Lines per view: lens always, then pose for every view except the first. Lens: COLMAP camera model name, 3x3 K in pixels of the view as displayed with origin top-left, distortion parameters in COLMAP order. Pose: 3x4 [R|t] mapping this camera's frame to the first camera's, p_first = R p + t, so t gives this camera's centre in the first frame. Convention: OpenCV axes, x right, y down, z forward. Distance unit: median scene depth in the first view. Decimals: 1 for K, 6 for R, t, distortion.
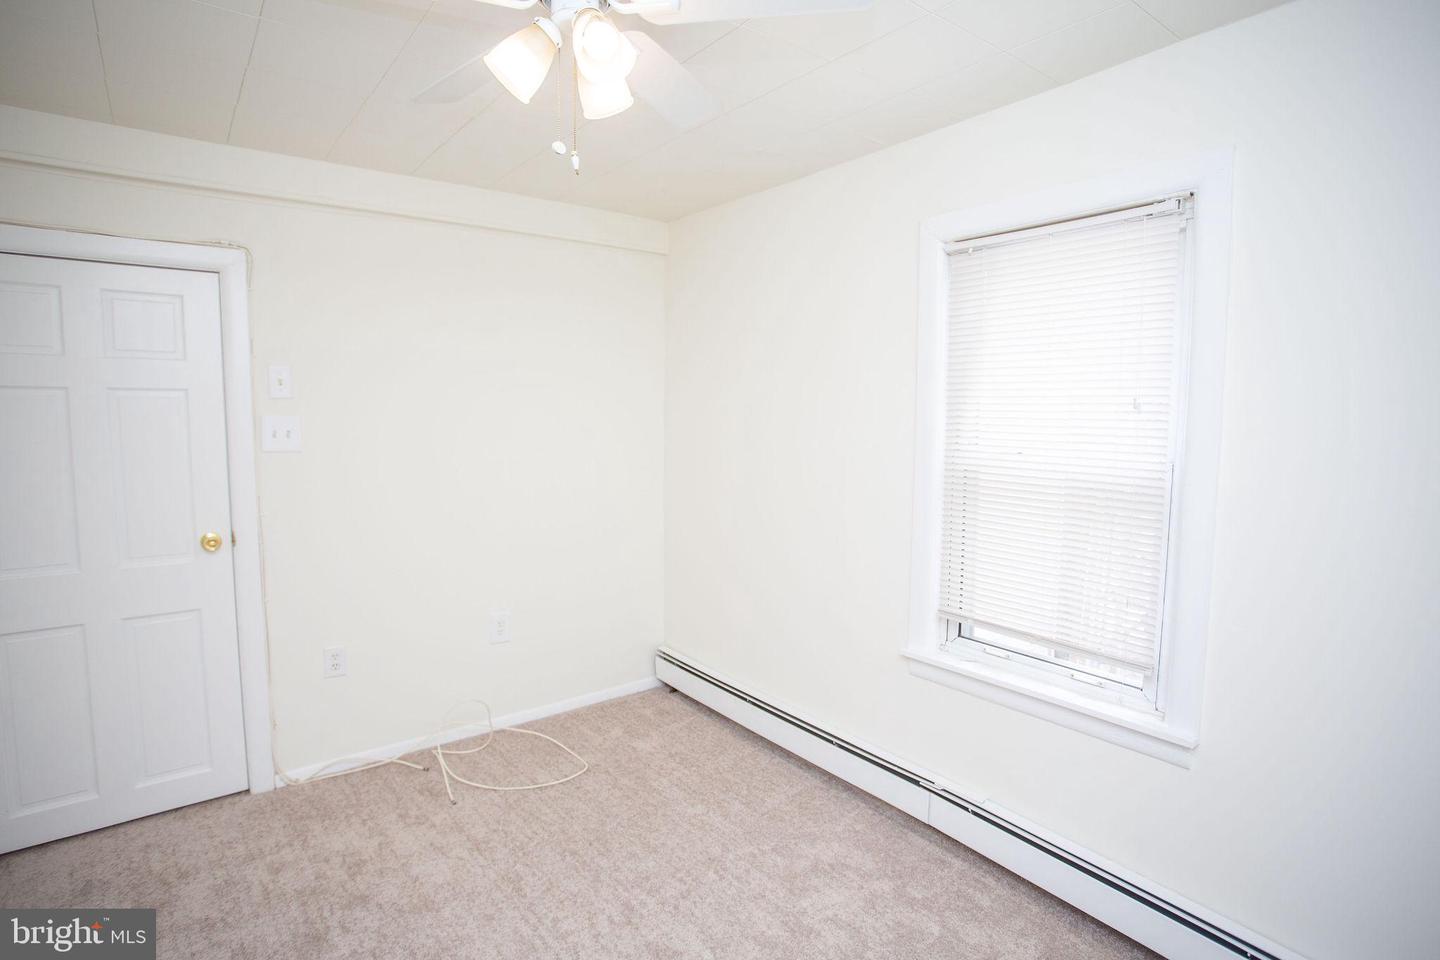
lens RADIAL K [[707.8, 0, 732.9], [0, 707.8, 486.5], [0, 0, 1]] dist [-0.073864, 0.035726]
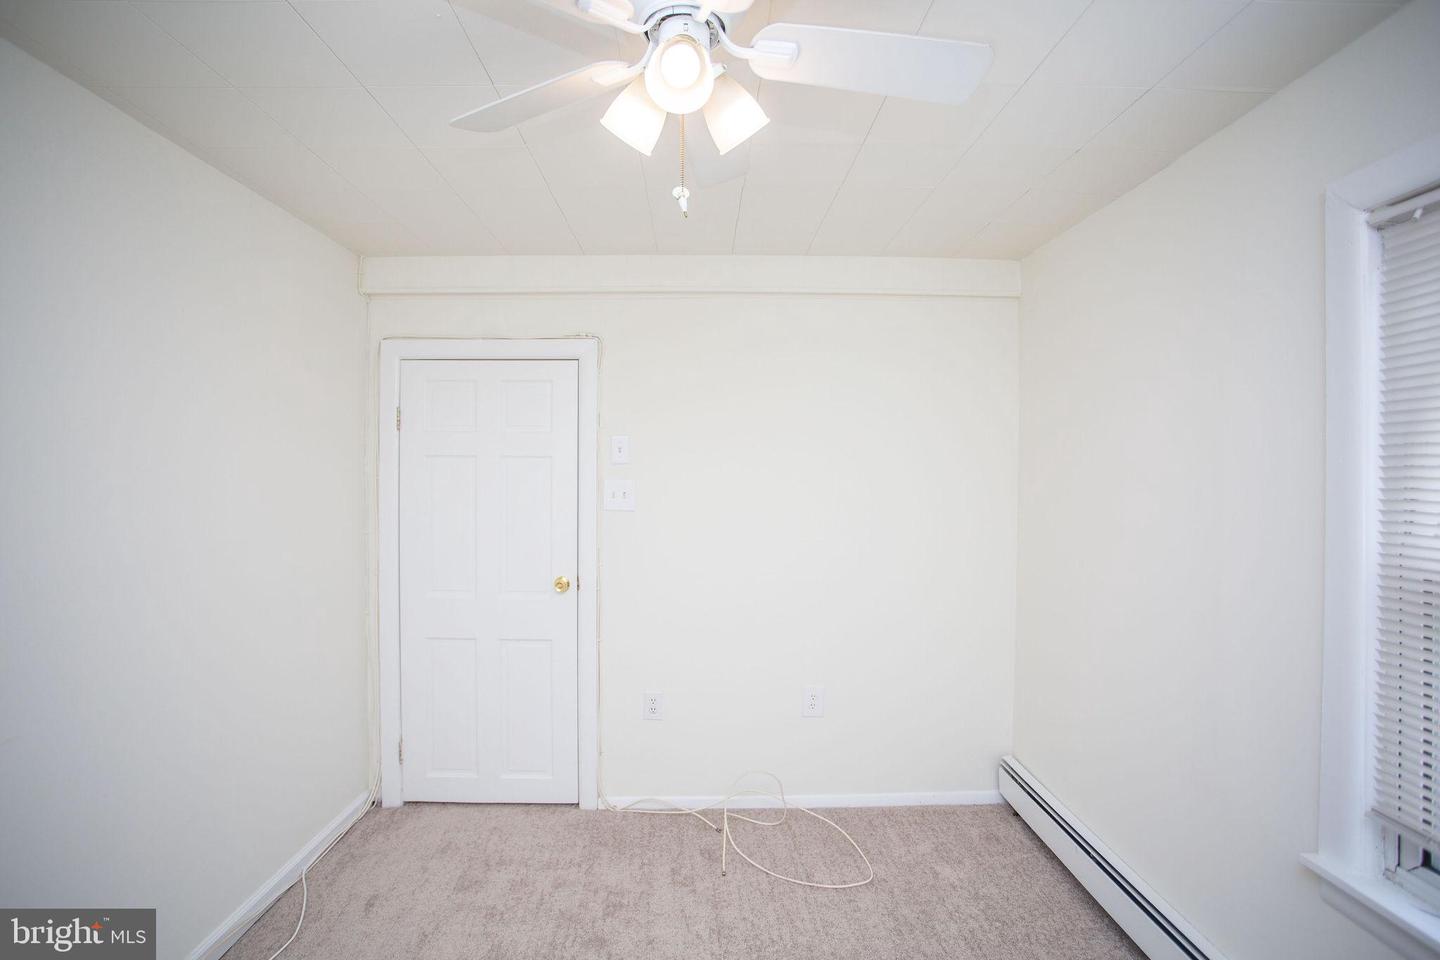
lens RADIAL K [[707.8, 0, 732.9], [0, 707.8, 486.5], [0, 0, 1]] dist [-0.073864, 0.035726]
pose [[0.803369, 0.012706, -0.595346, 0.190943], [-0.066195, 0.995482, -0.068078, -0.022750], [0.591791, 0.094101, 0.800580, 0.177762]]
